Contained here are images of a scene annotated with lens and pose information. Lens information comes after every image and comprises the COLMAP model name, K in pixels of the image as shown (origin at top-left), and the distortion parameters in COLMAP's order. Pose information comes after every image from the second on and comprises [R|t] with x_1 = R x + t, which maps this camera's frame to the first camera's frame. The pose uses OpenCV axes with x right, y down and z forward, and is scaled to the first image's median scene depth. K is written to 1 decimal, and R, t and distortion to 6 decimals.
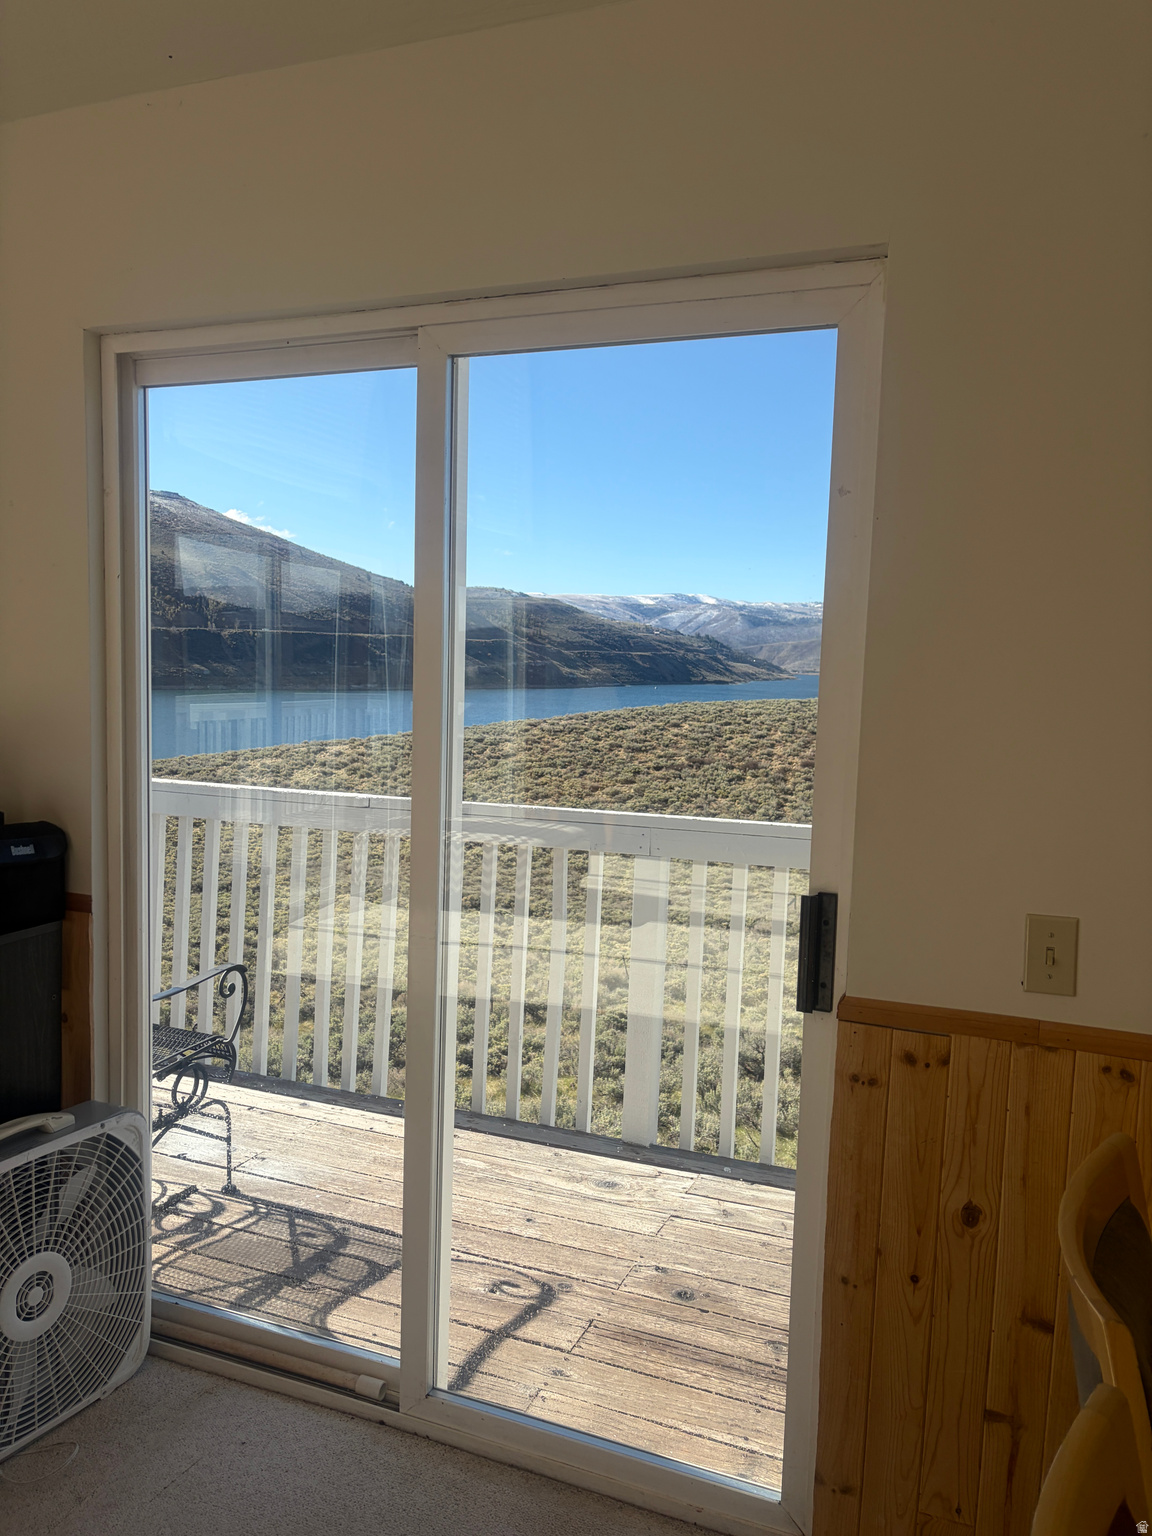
lens RADIAL K [[1156.1, 0, 556.3], [0, 1156.1, 771.3], [0, 0, 1]] dist [0.051258, -0.060685]
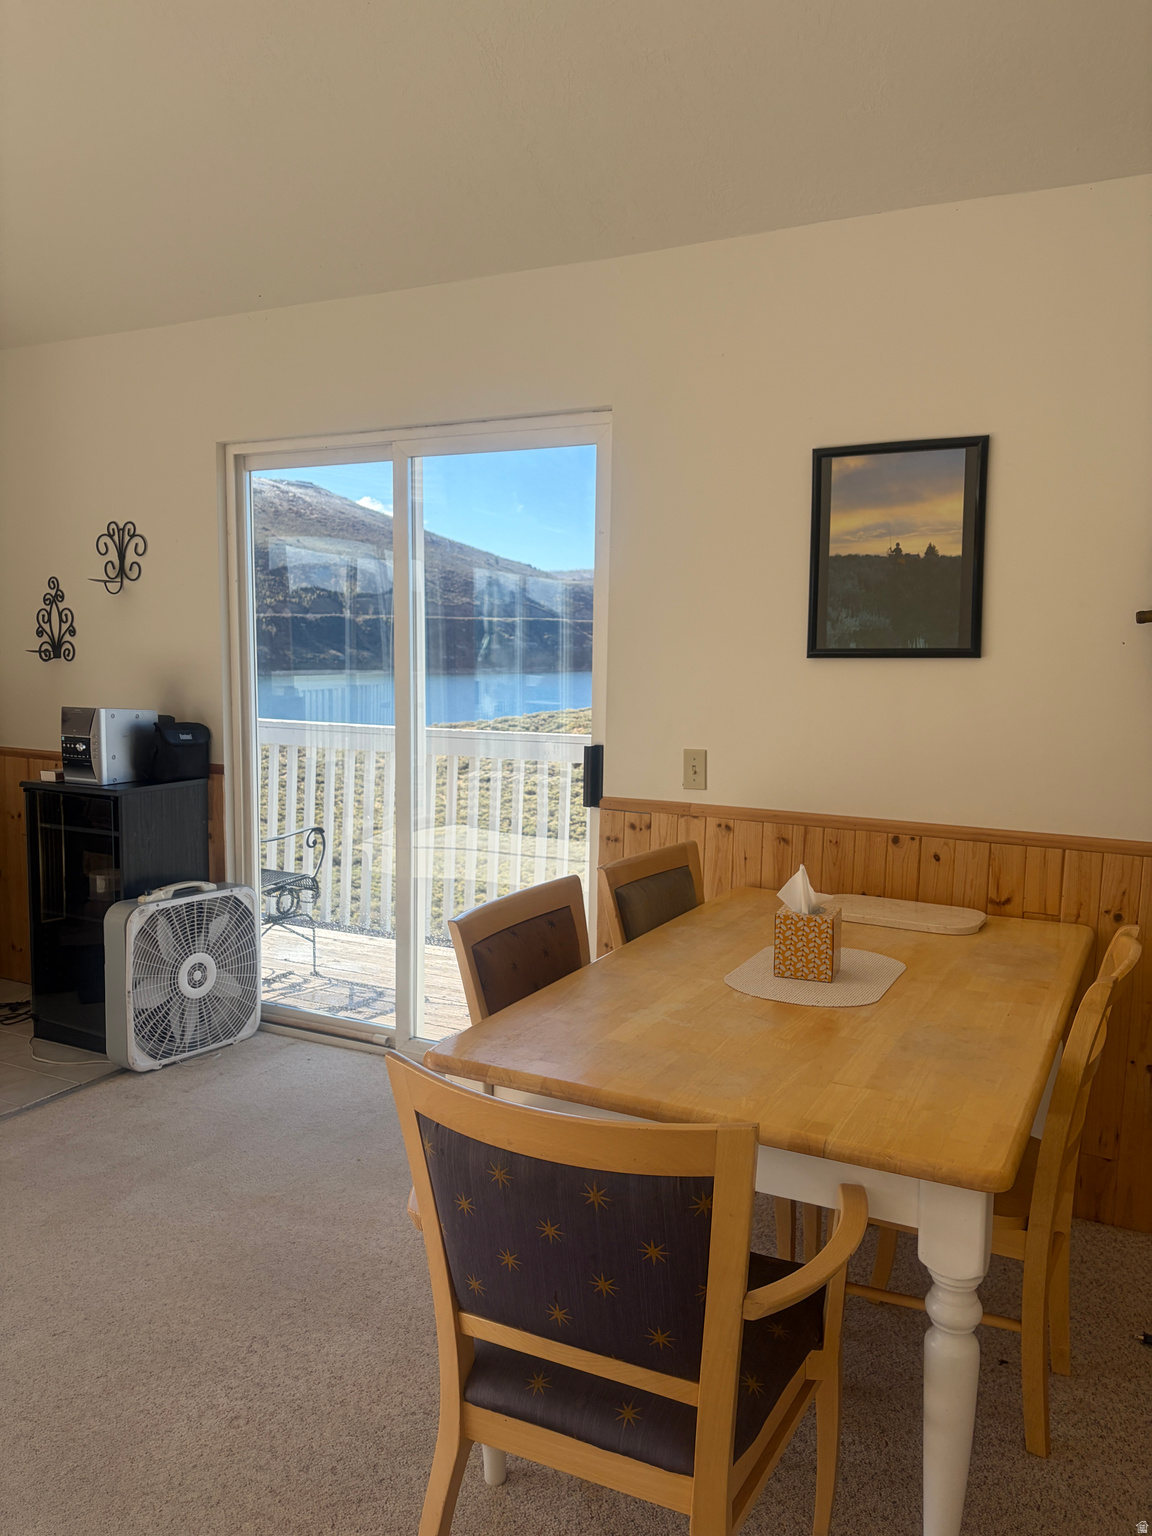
lens RADIAL K [[1156.1, 0, 576.7], [0, 1156.1, 777.5], [0, 0, 1]] dist [0.051258, -0.060685]
pose [[0.995549, -0.003972, -0.094163, 0.299952], [0.005963, 0.999764, 0.020867, 0.095320], [0.094058, -0.021335, 0.995338, -0.704114]]
